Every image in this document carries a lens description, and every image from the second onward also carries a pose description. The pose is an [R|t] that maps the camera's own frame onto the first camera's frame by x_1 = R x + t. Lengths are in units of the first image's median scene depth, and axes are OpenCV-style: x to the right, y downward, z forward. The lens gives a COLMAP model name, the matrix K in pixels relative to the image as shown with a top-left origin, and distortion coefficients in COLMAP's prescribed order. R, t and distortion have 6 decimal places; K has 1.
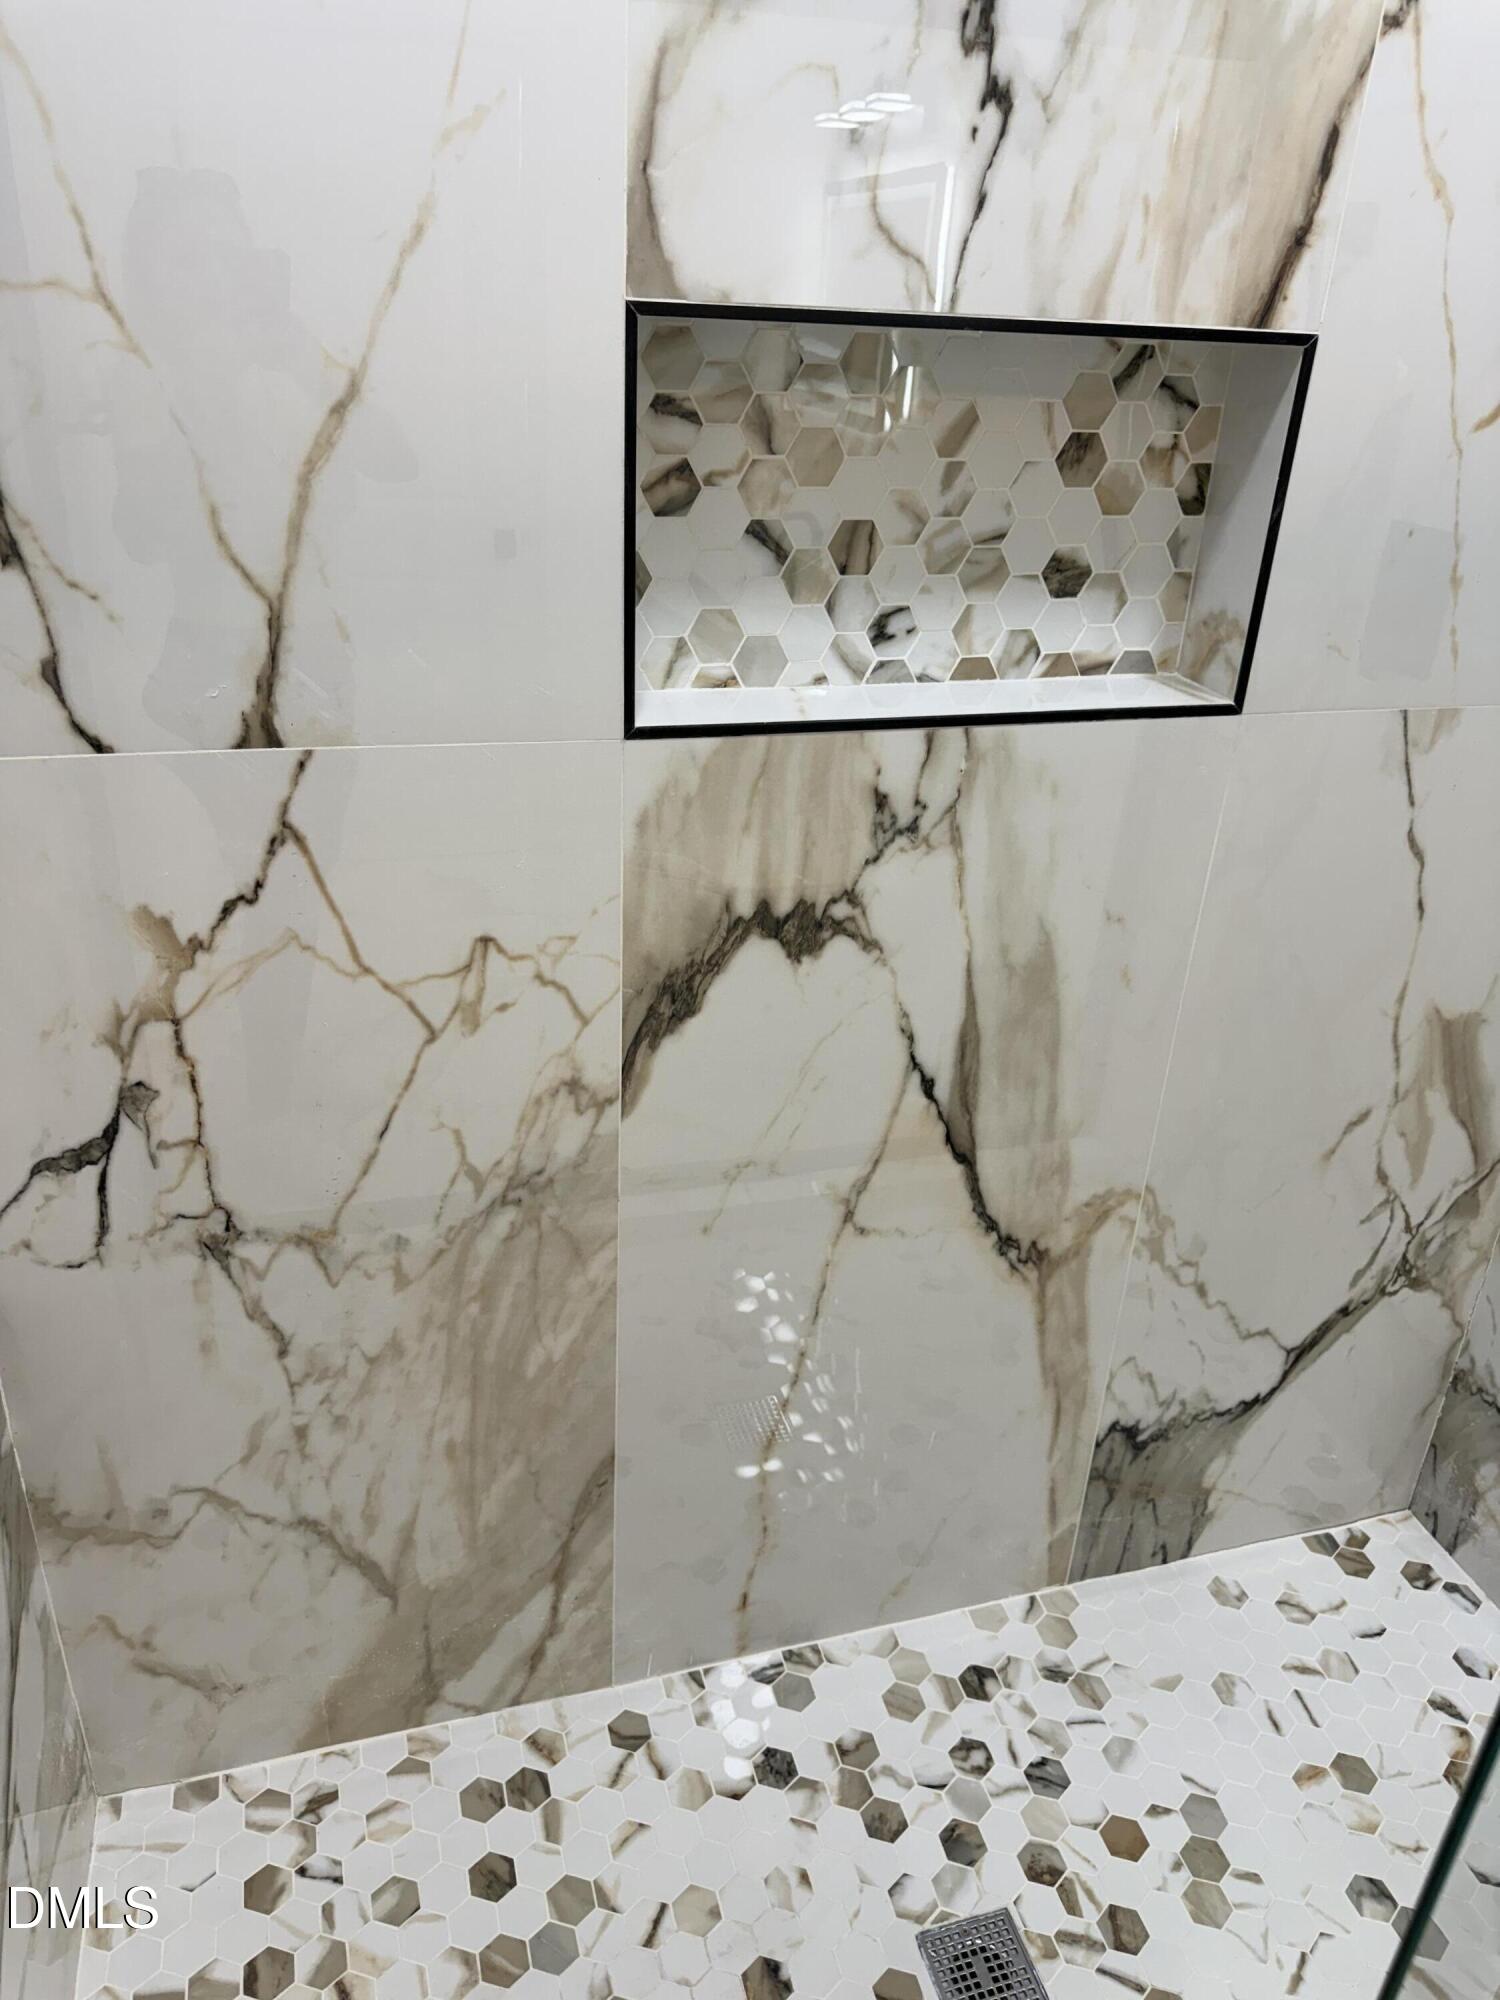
lens RADIAL K [[1420.5, 0, 748.5], [0, 1420.5, 1005.9], [0, 0, 1]] dist [0.081013, -0.106334]
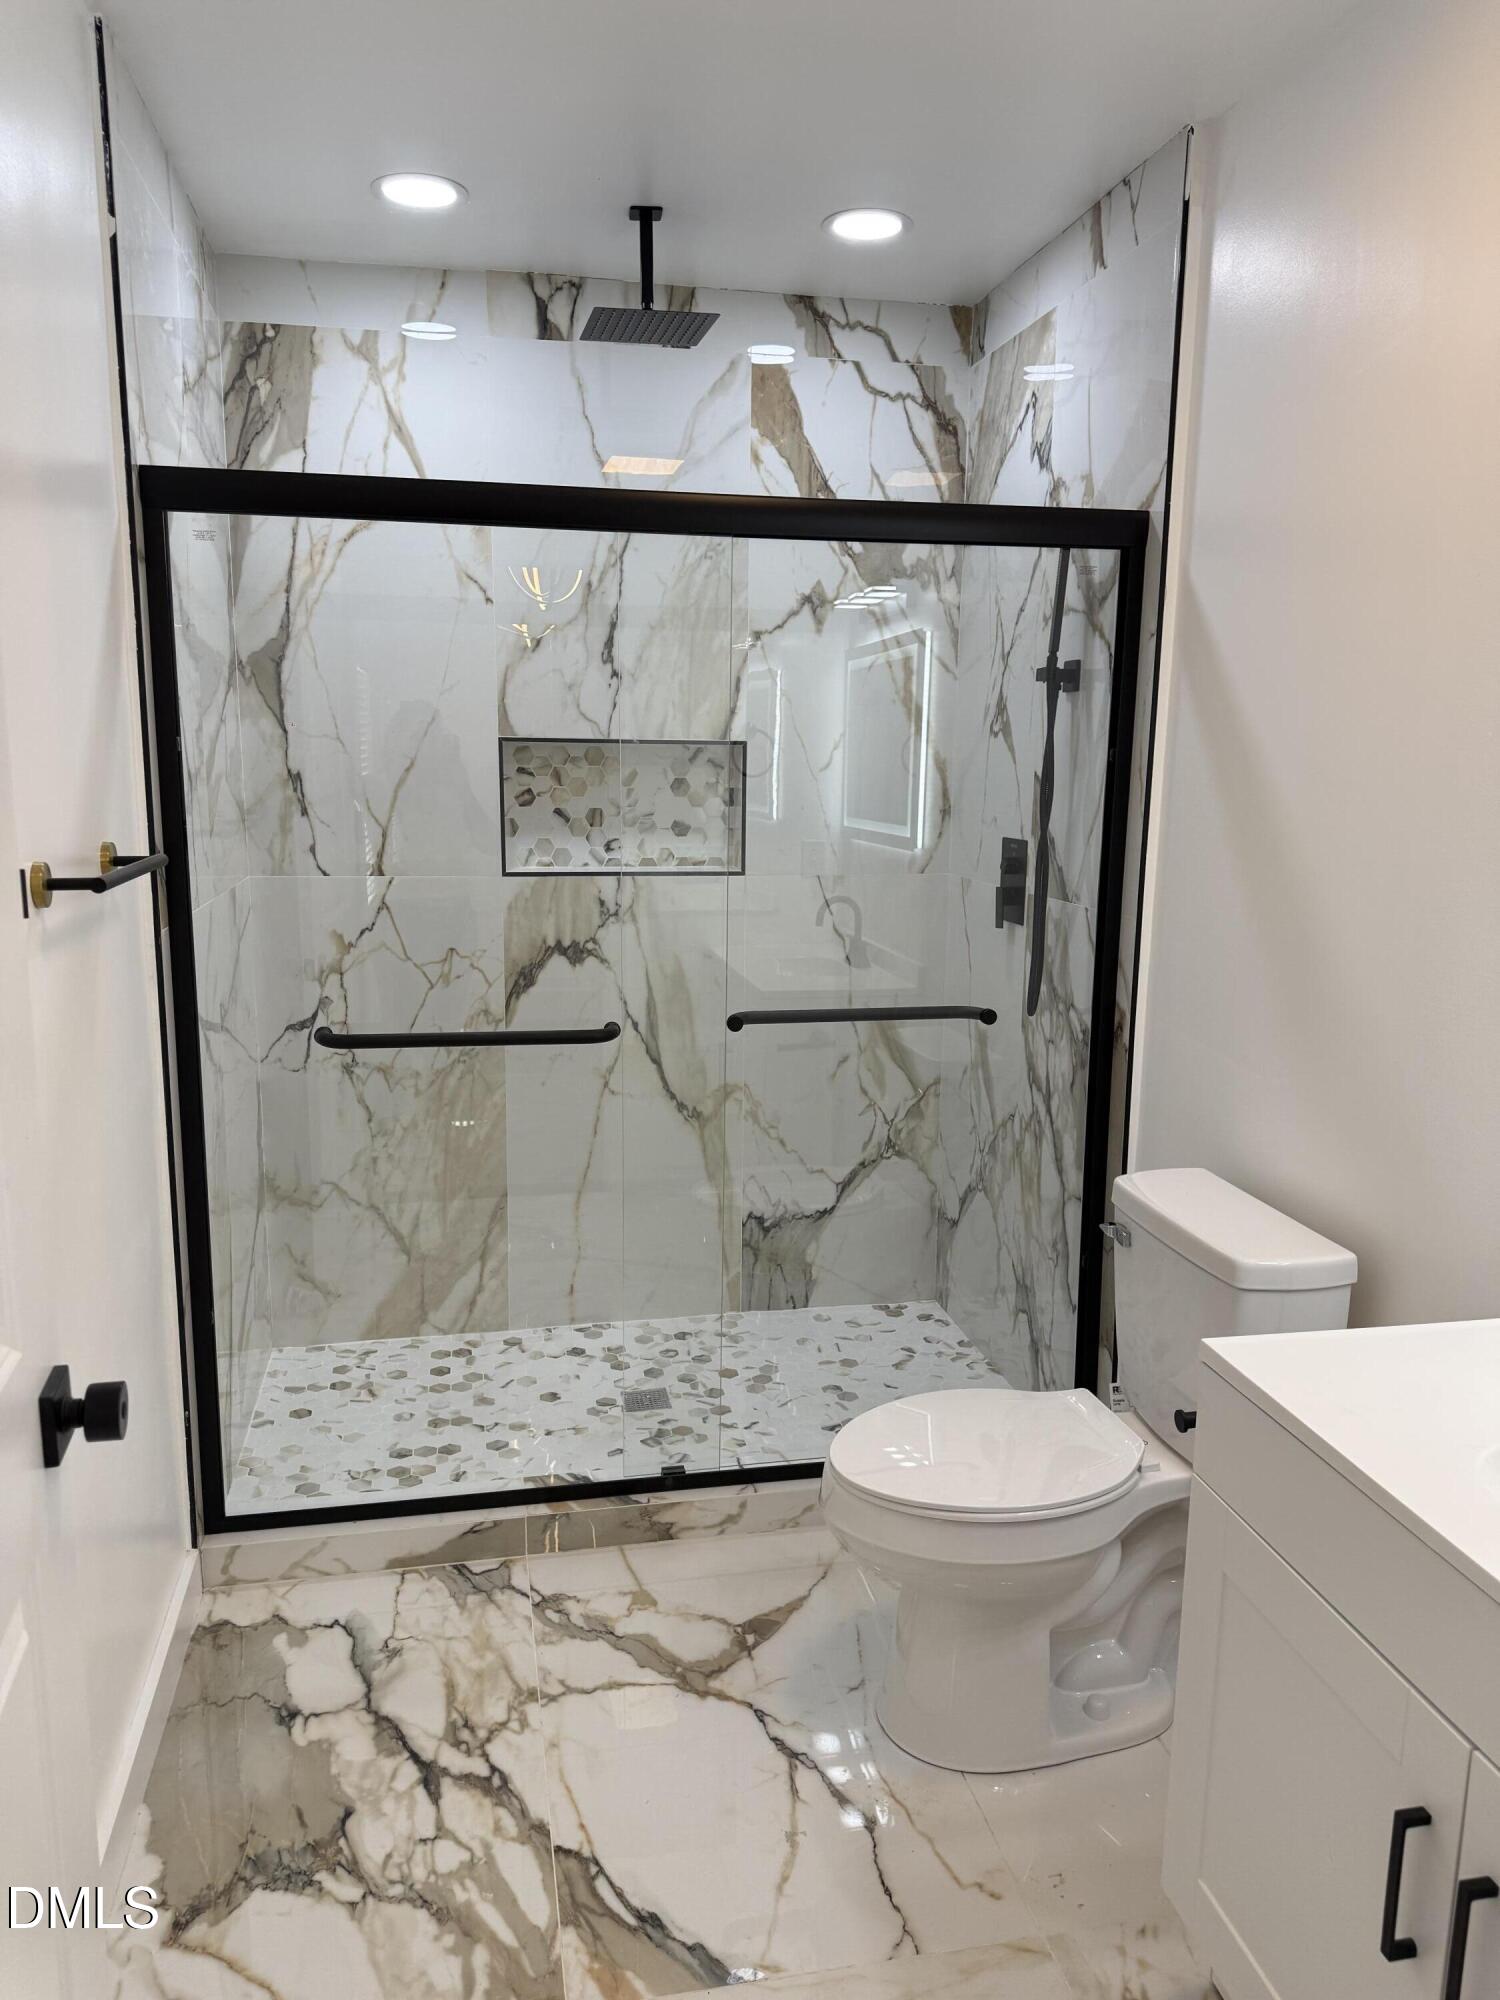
lens RADIAL K [[1416.6, 0, 750.8], [0, 1416.6, 1020.6], [0, 0, 1]] dist [0.132075, -0.231391]
pose [[0.994414, -0.021571, -0.103325, 0.584254], [-0.009363, 0.957011, -0.289901, 0.764986], [0.105137, 0.289249, 0.951463, -1.323559]]
